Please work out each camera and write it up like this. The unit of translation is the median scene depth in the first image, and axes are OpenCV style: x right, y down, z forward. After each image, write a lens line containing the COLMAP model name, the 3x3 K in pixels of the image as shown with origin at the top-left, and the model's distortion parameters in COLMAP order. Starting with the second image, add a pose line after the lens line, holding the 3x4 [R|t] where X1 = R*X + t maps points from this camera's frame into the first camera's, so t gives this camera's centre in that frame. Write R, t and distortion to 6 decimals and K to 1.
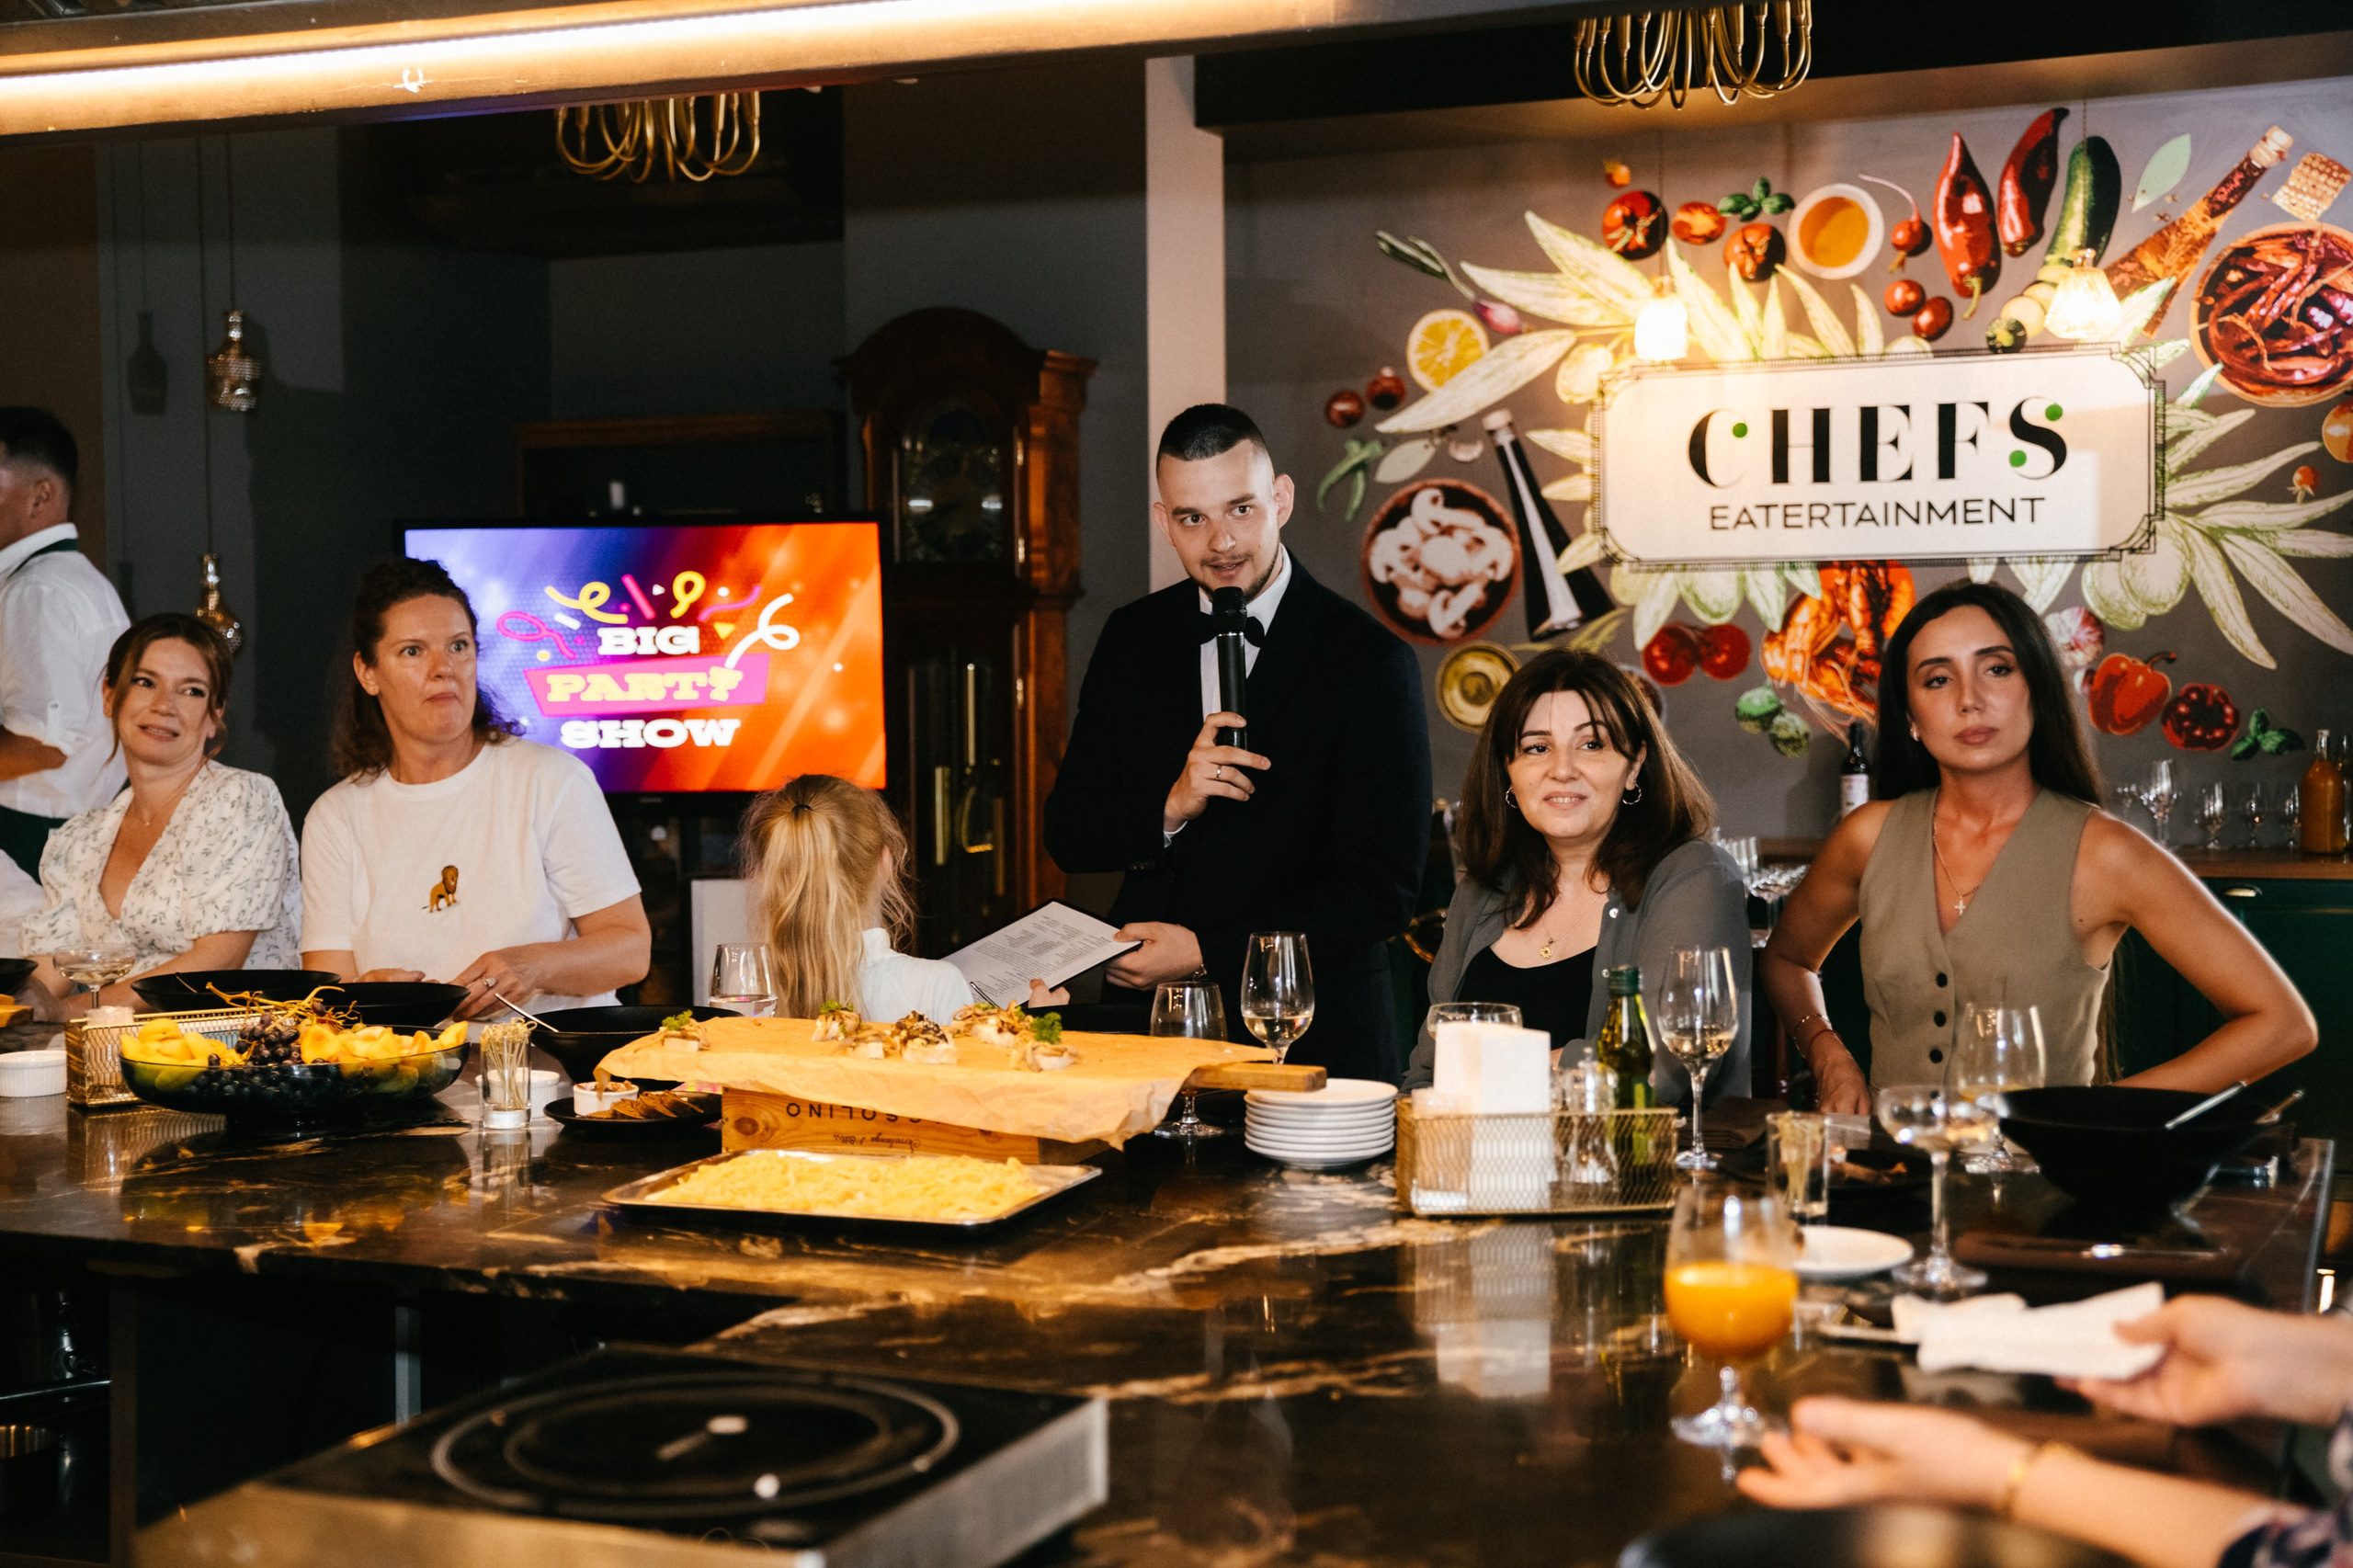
lens RADIAL K [[3042.4, 0, 1187.6], [0, 3042.4, 764.2], [0, 0, 1]] dist [0.056258, 0.000000]
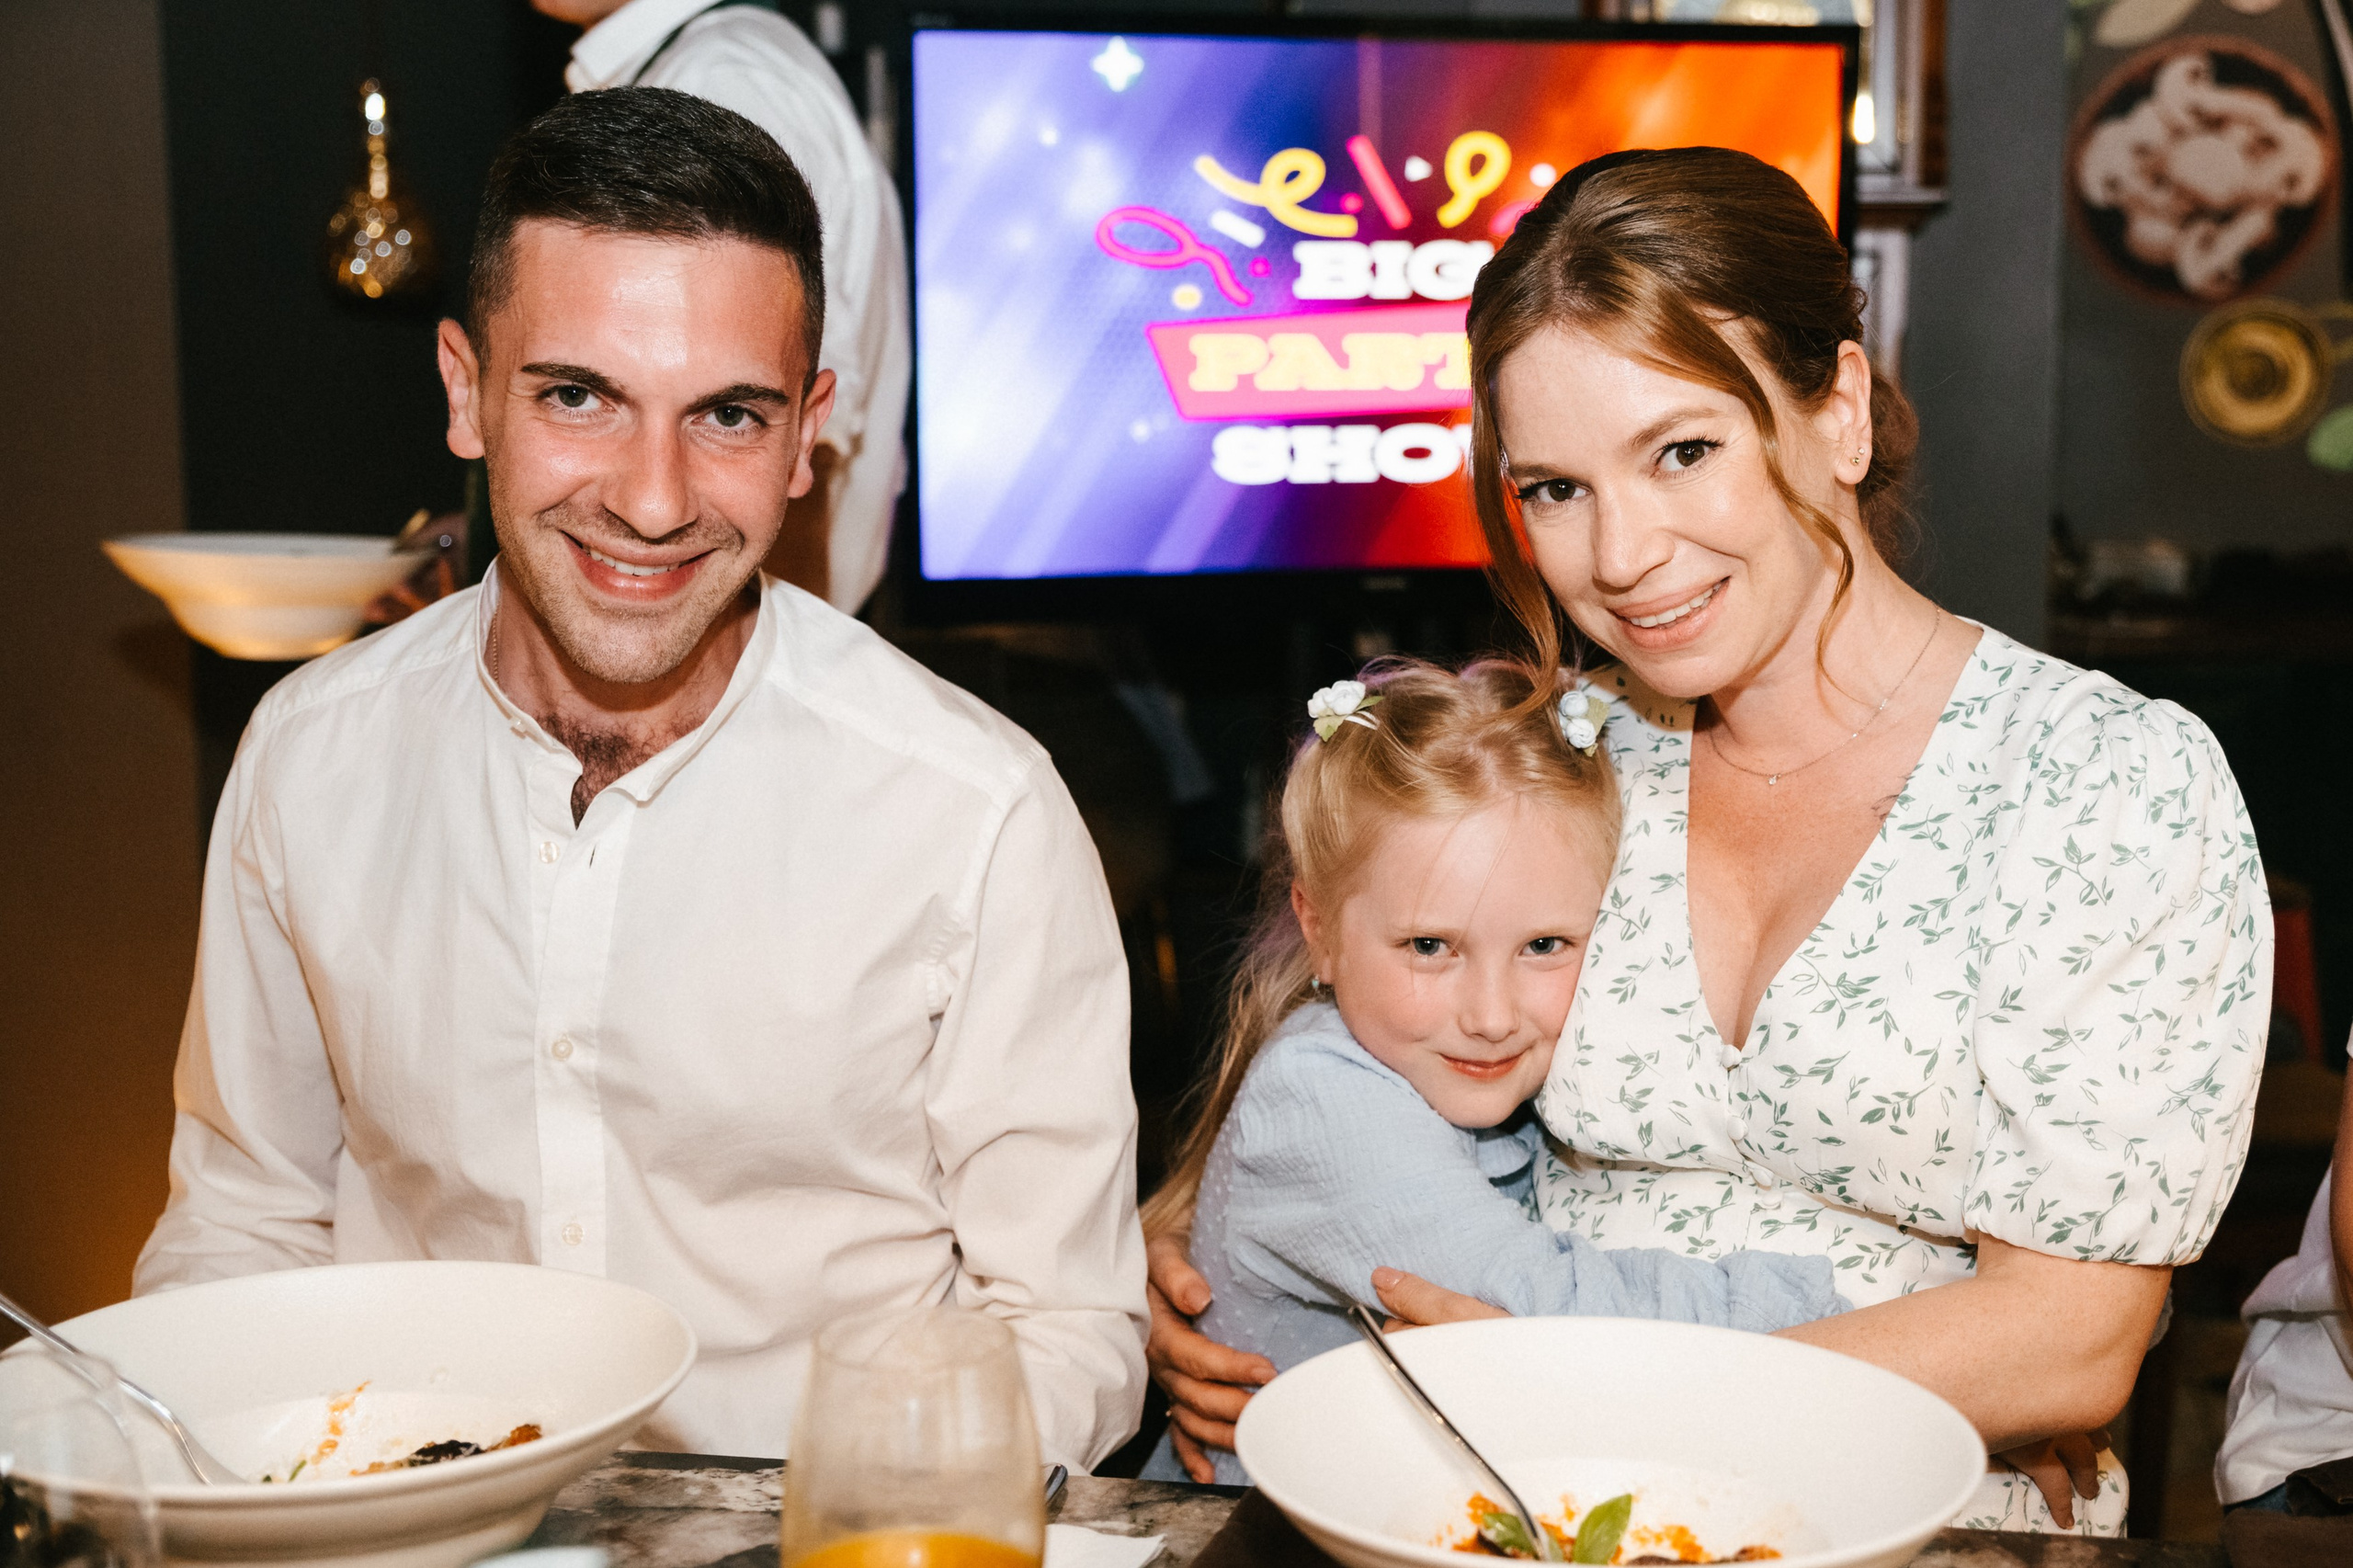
lens RADIAL K [[3164.1, 0, 1229.7], [0, 3164.1, 858.0], [0, 0, 1]] dist [-0.020548, 0.000000]
pose [[0.976179, -0.023441, 0.215698, -0.279053], [-0.004786, 0.991578, 0.129423, -0.010081], [-0.216915, -0.127373, 0.967845, 0.422536]]
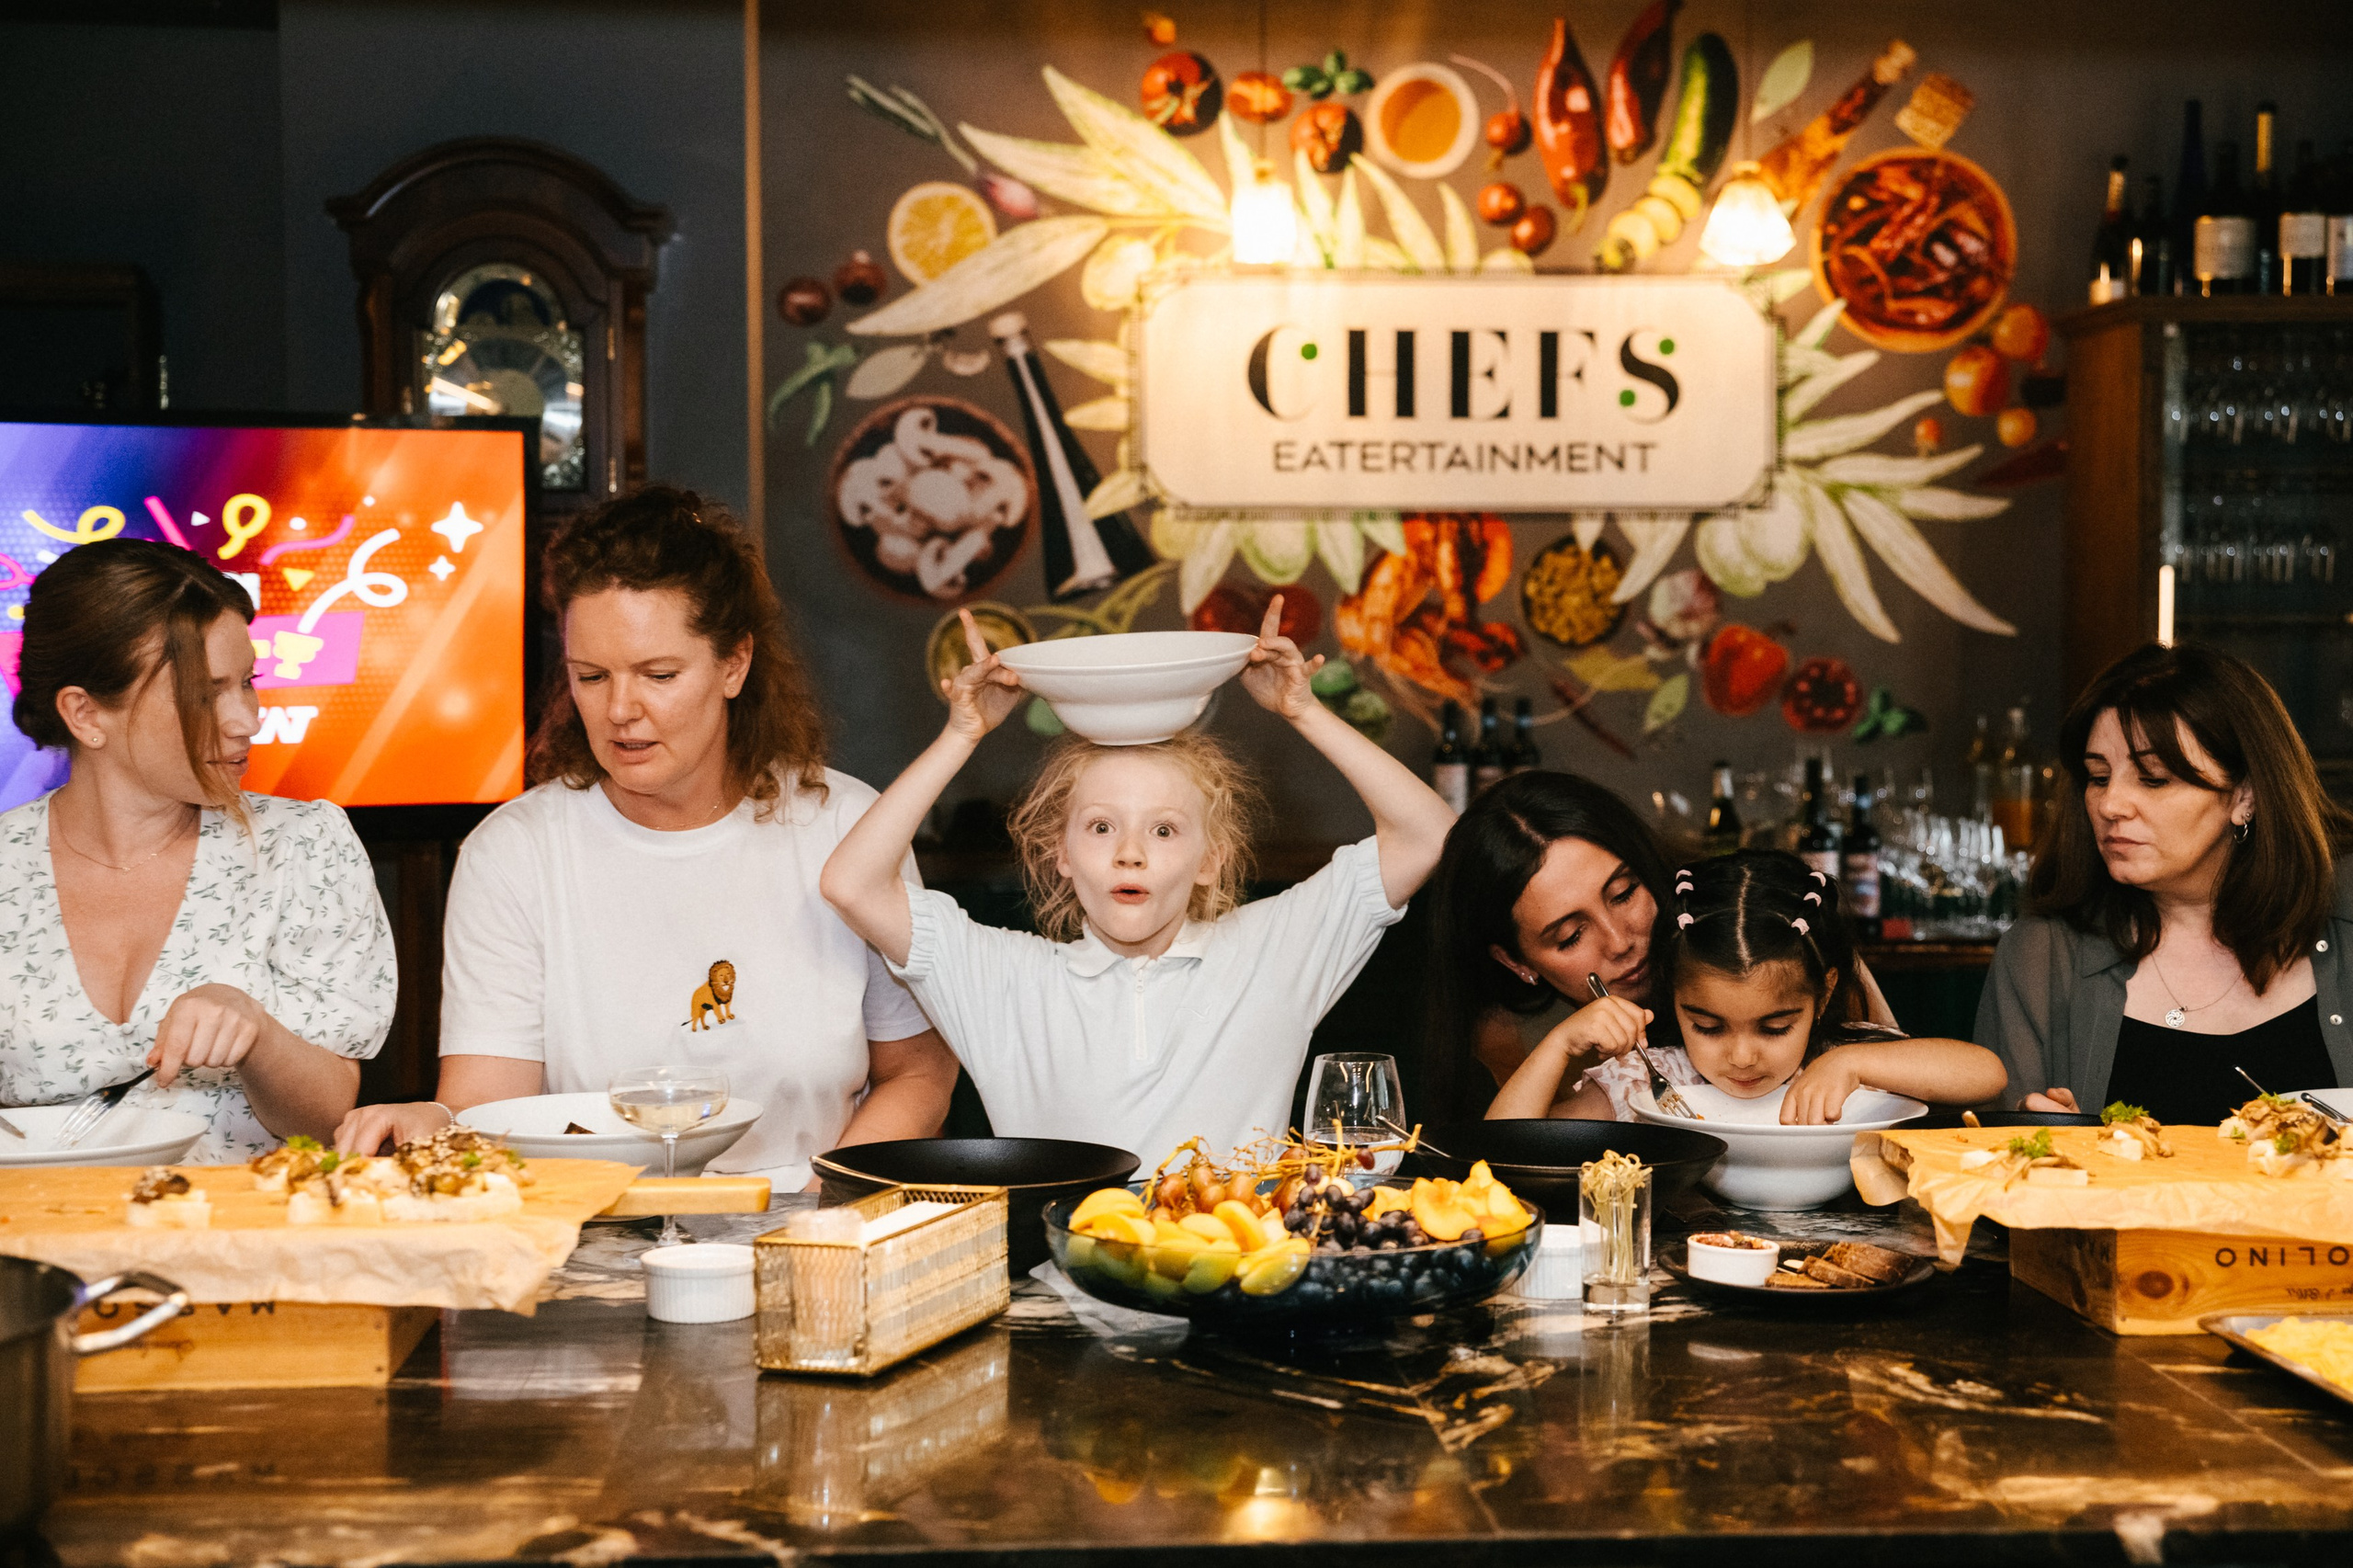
lens RADIAL K [[3419.6, 0, 1177.5], [0, 3419.6, 770.5], [0, 0, 1]] dist [0.052667, 0.000000]
pose [[0.891860, -0.013487, 0.452111, -0.284432], [0.008910, 0.999885, 0.012251, -0.007366], [-0.452225, -0.006898, 0.891877, 0.190876]]
